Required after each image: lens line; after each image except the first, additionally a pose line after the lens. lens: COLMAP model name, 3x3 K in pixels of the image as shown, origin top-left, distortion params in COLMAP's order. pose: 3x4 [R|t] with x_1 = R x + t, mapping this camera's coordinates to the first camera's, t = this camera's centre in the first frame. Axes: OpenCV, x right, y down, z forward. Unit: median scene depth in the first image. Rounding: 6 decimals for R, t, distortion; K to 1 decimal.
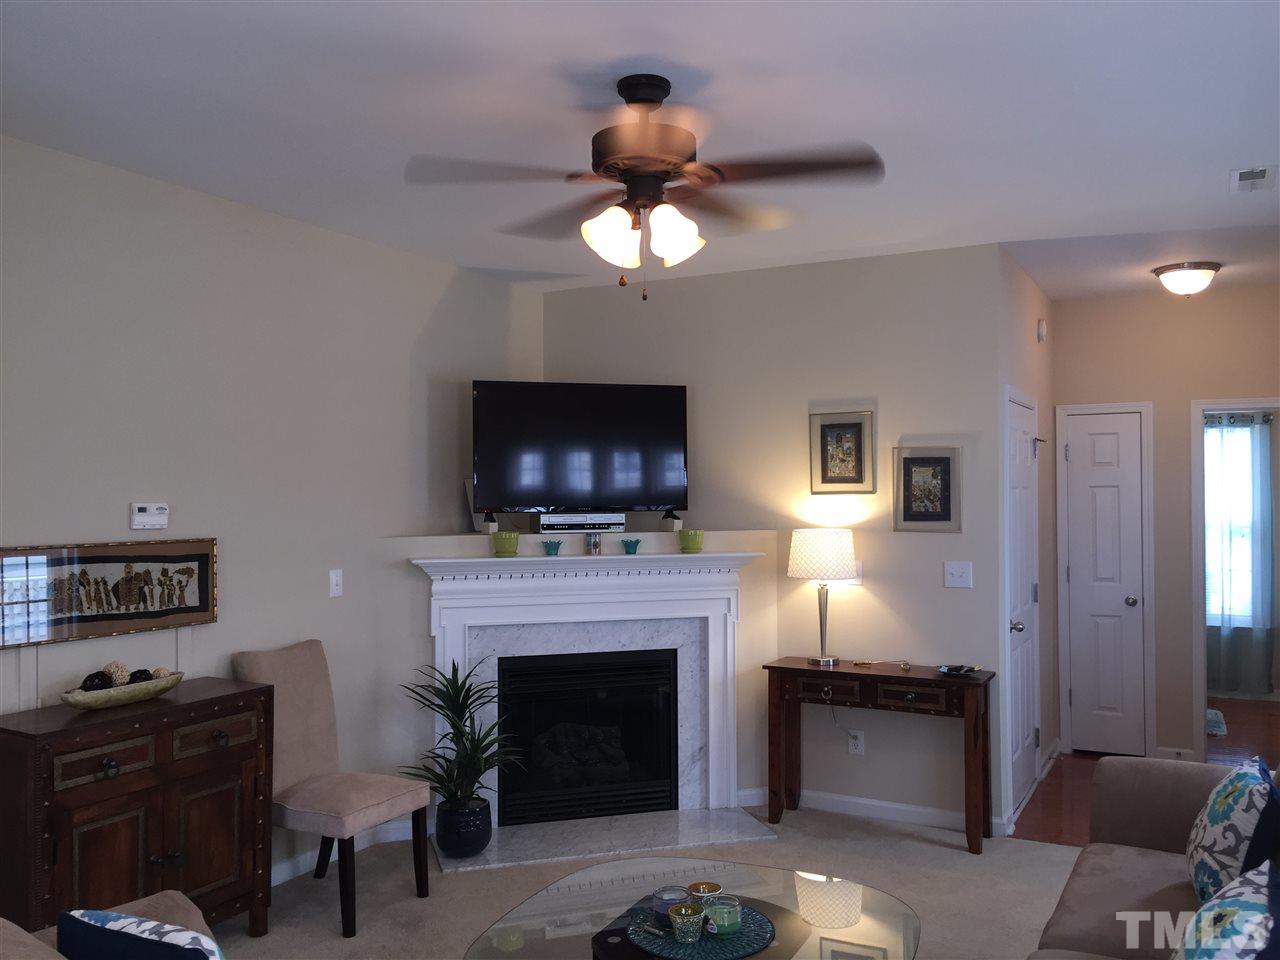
lens RADIAL K [[1081.9, 0, 643.2], [0, 1081.9, 481.9], [0, 0, 1]] dist [0.067650, -0.105140]
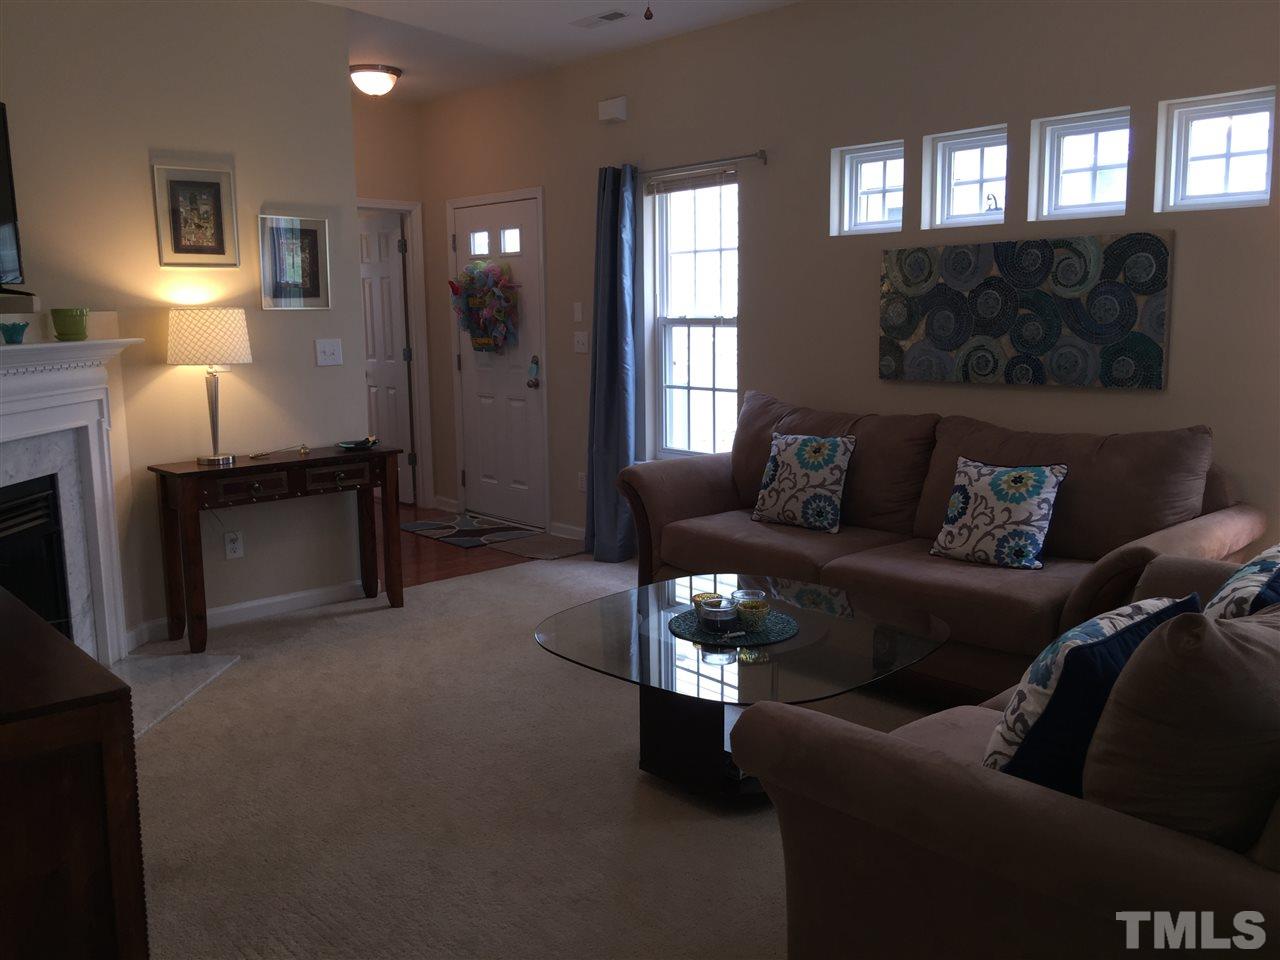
lens RADIAL K [[1081.9, 0, 642.2], [0, 1081.9, 480.9], [0, 0, 1]] dist [0.067650, -0.105140]
pose [[0.335507, -0.151333, 0.929803, -0.531029], [0.004187, 0.987242, 0.159171, 0.042754], [-0.942028, -0.049510, 0.331861, 0.381150]]
